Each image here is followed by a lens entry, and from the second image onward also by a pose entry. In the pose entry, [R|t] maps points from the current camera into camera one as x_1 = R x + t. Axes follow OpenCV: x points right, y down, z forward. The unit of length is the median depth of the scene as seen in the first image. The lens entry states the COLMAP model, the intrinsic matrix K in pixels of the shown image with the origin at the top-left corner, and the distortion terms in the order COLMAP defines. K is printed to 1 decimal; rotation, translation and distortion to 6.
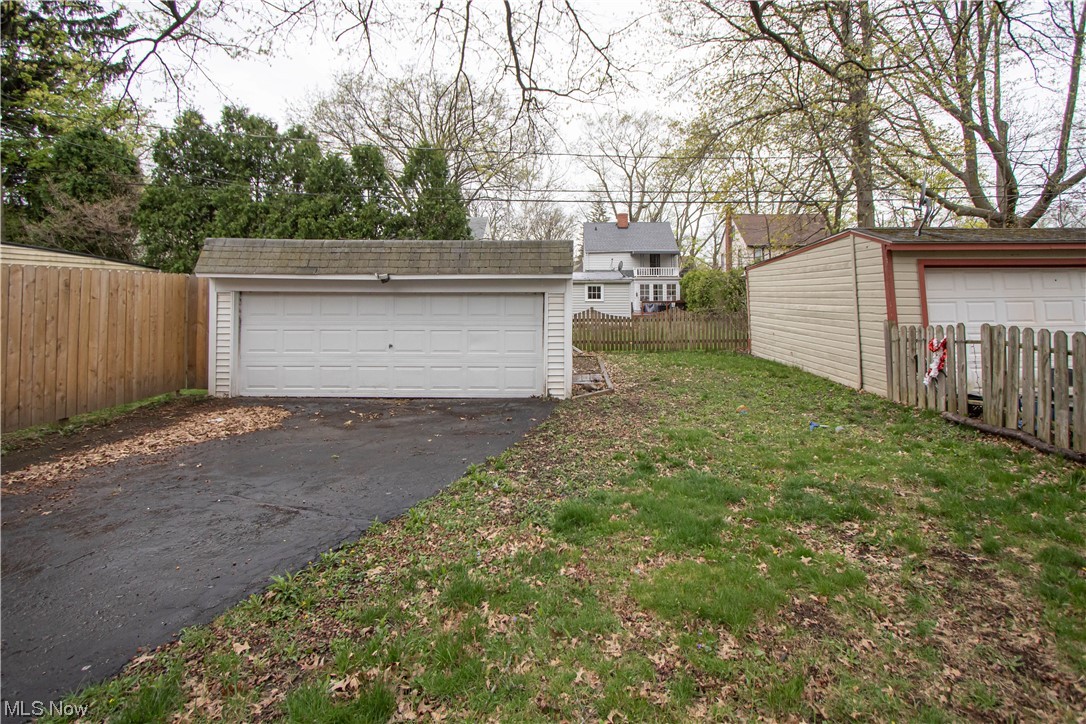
lens RADIAL K [[597.9, 0, 543.7], [0, 597.9, 273.3], [0, 0, 1]] dist [-0.010126, -0.000696]
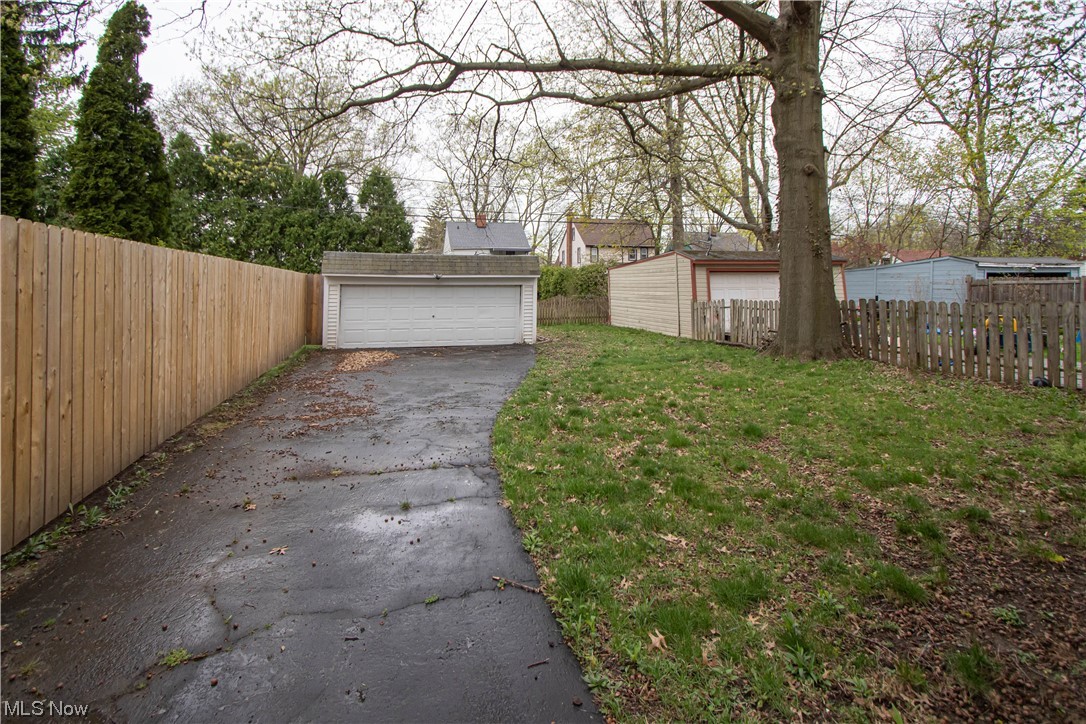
lens RADIAL K [[597.9, 0, 543.7], [0, 597.9, 273.3], [0, 0, 1]] dist [-0.010126, -0.000696]
pose [[0.959367, 0.005283, 0.282110, -0.433993], [-0.009410, 0.999868, 0.013278, -0.026694], [-0.282003, -0.015393, 0.959290, -0.723673]]
